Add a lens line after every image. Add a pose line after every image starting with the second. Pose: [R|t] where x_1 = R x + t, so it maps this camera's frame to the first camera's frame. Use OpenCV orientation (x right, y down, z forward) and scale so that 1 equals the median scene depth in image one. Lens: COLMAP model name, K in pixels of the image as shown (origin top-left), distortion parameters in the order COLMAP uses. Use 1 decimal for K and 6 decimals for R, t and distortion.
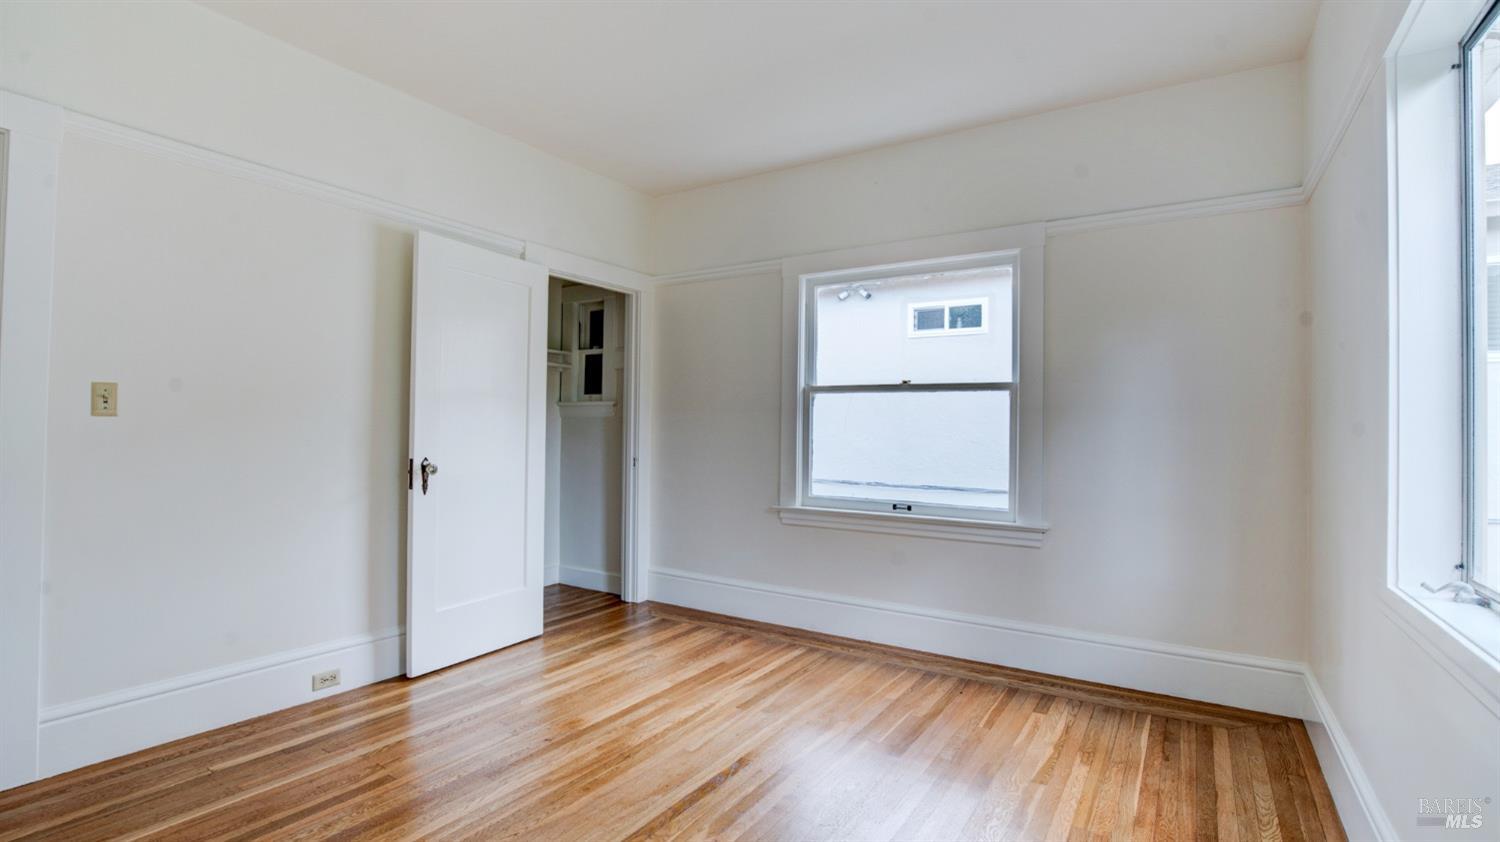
lens RADIAL K [[685.9, 0, 752.8], [0, 685.9, 419.5], [0, 0, 1]] dist [-0.023900, 0.001121]
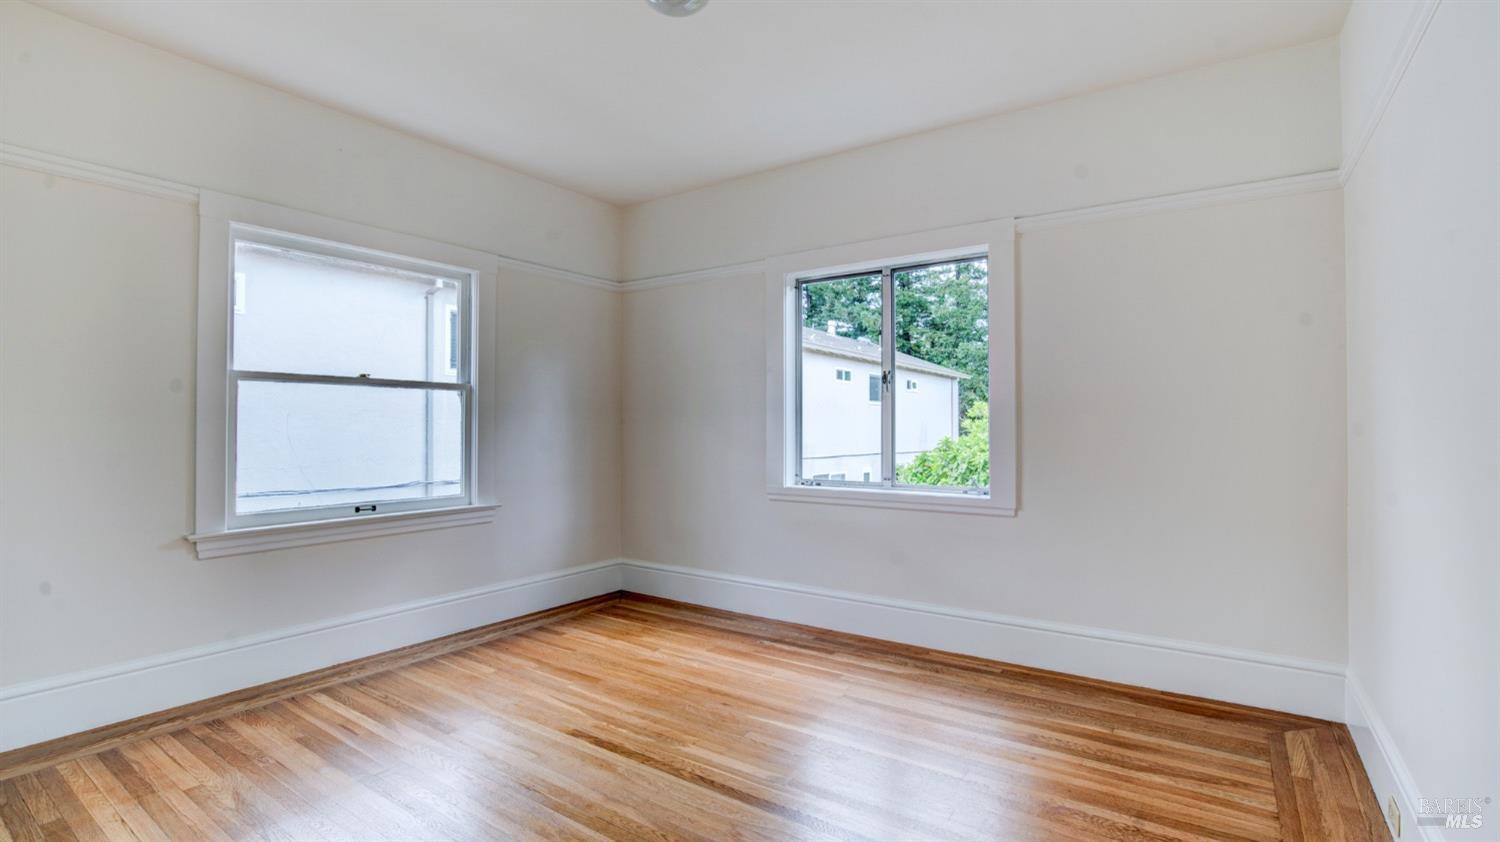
lens RADIAL K [[685.9, 0, 751.9], [0, 685.9, 422.3], [0, 0, 1]] dist [-0.023900, 0.001121]
pose [[0.047086, -0.006300, 0.998871, -0.737367], [-0.012326, 0.999900, 0.006887, -0.003937], [-0.998815, -0.012636, 0.047004, 0.456558]]
